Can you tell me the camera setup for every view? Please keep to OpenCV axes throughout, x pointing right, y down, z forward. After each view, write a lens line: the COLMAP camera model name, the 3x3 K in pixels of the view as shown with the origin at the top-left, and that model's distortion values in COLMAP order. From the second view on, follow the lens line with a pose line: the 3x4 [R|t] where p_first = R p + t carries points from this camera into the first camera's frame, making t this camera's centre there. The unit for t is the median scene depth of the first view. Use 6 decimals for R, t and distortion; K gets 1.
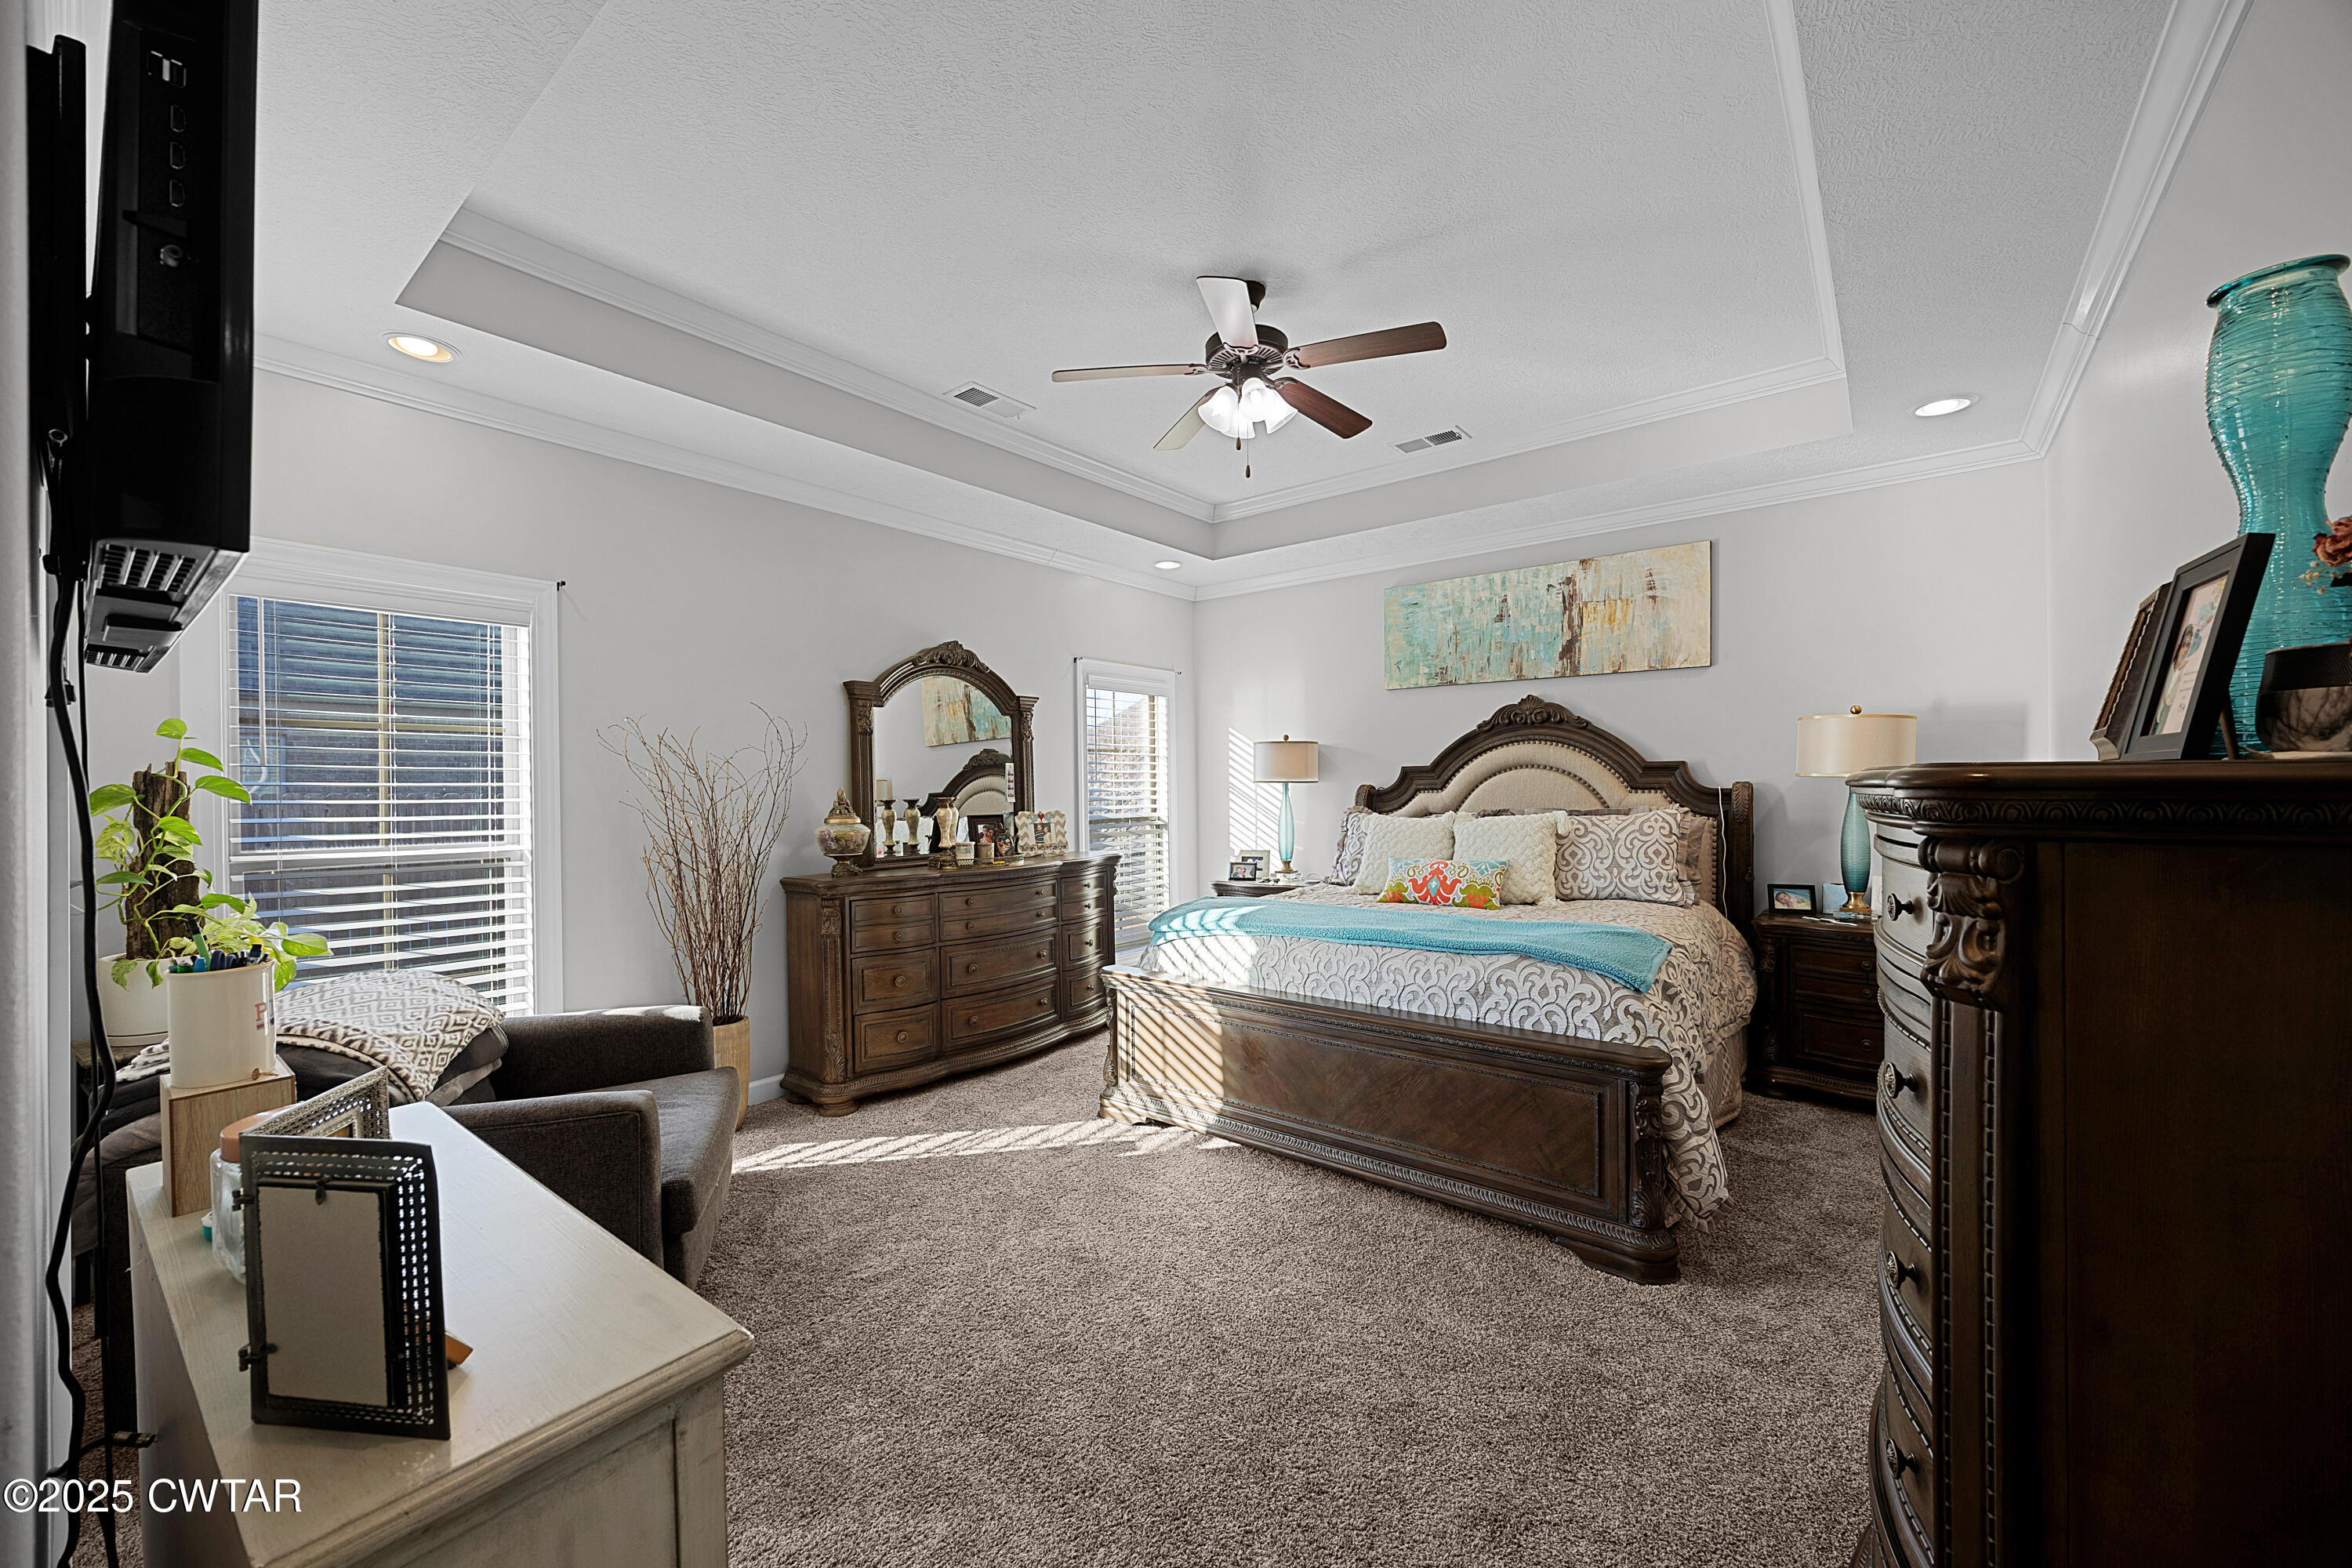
lens RADIAL K [[911.7, 0, 1178.0], [0, 911.7, 788.3], [0, 0, 1]] dist [0.002063, 0.000126]
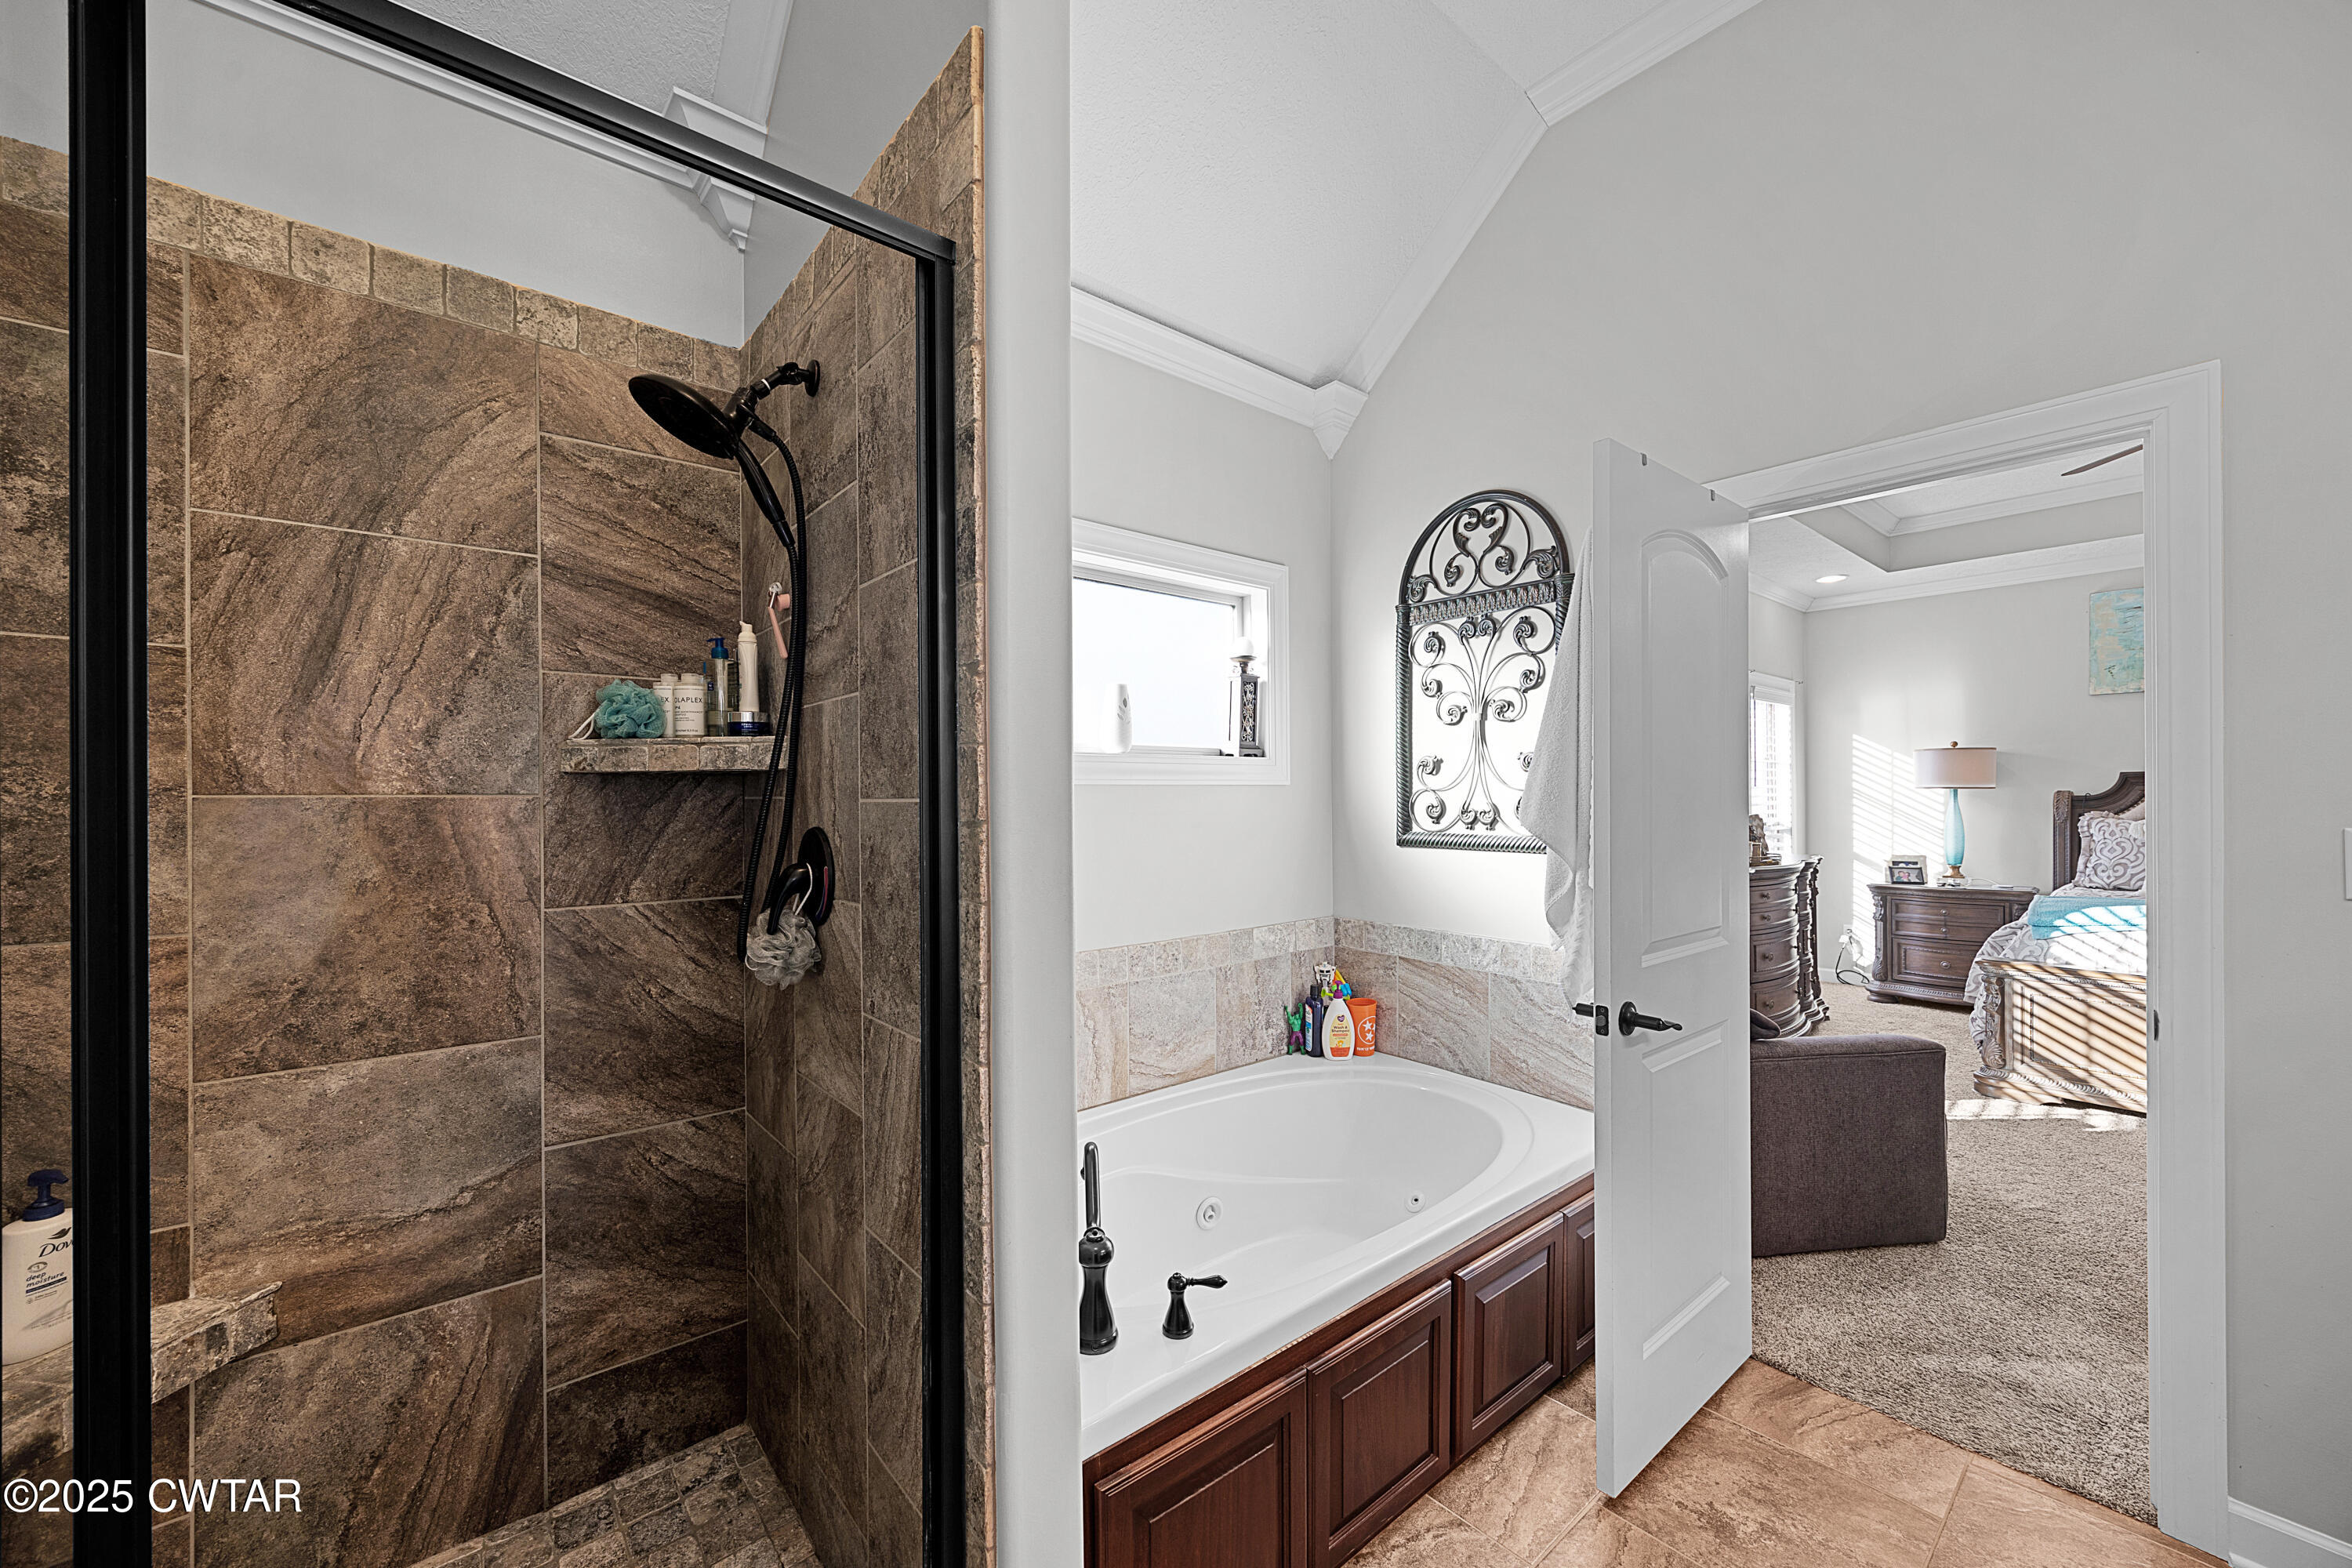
lens RADIAL K [[911.7, 0, 1177.9], [0, 911.7, 791.2], [0, 0, 1]] dist [0.002063, 0.000126]
pose [[0.981919, 0.007057, -0.189169, -0.833792], [-0.008305, 0.999949, -0.005804, 0.016011], [0.189118, 0.007270, 0.981927, -0.242161]]
